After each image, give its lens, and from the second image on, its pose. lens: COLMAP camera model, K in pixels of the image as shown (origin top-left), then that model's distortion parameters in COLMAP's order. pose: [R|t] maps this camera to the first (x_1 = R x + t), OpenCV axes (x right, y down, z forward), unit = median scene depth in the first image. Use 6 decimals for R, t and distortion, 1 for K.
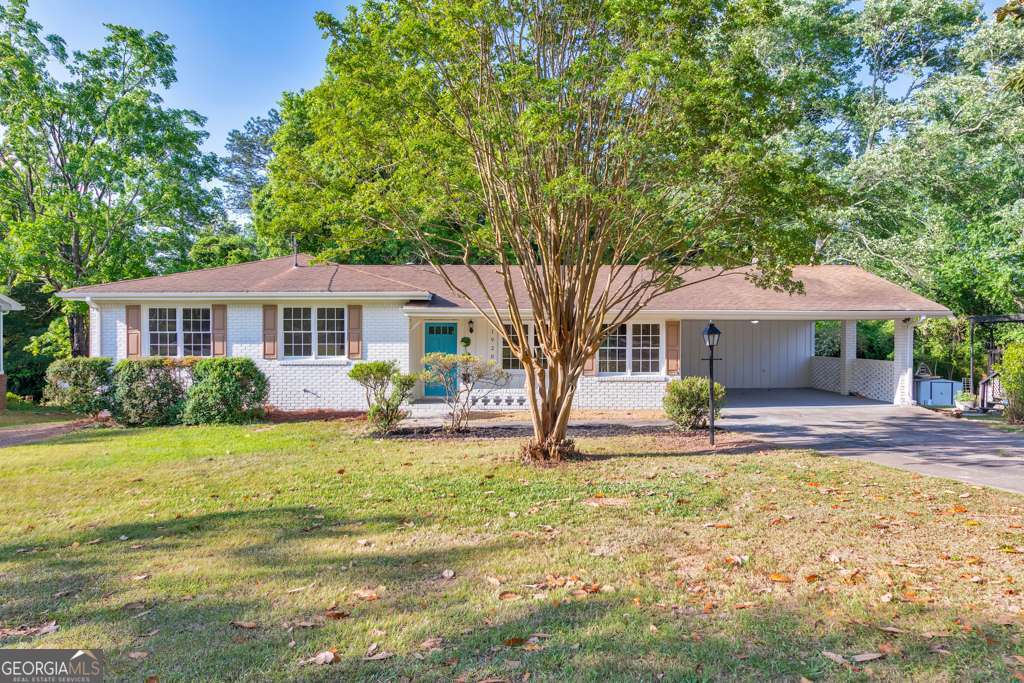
lens RADIAL K [[709.5, 0, 511.1], [0, 709.5, 333.4], [0, 0, 1]] dist [-0.000307, -0.001480]
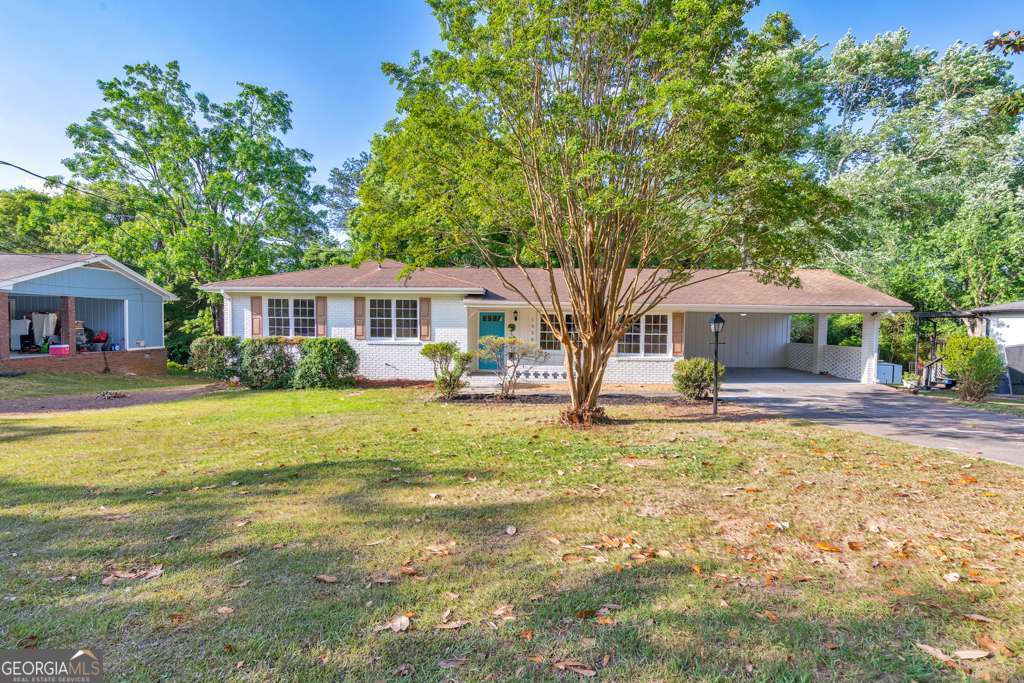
lens RADIAL K [[521.2, 0, 512.0], [0, 521.2, 341.5], [0, 0, 1]] dist [0.004053, -0.000074]
pose [[0.998756, 0.013582, -0.047969, -0.026953], [-0.012026, 0.999397, 0.032582, 0.009368], [0.048382, -0.031965, 0.998317, 0.101865]]
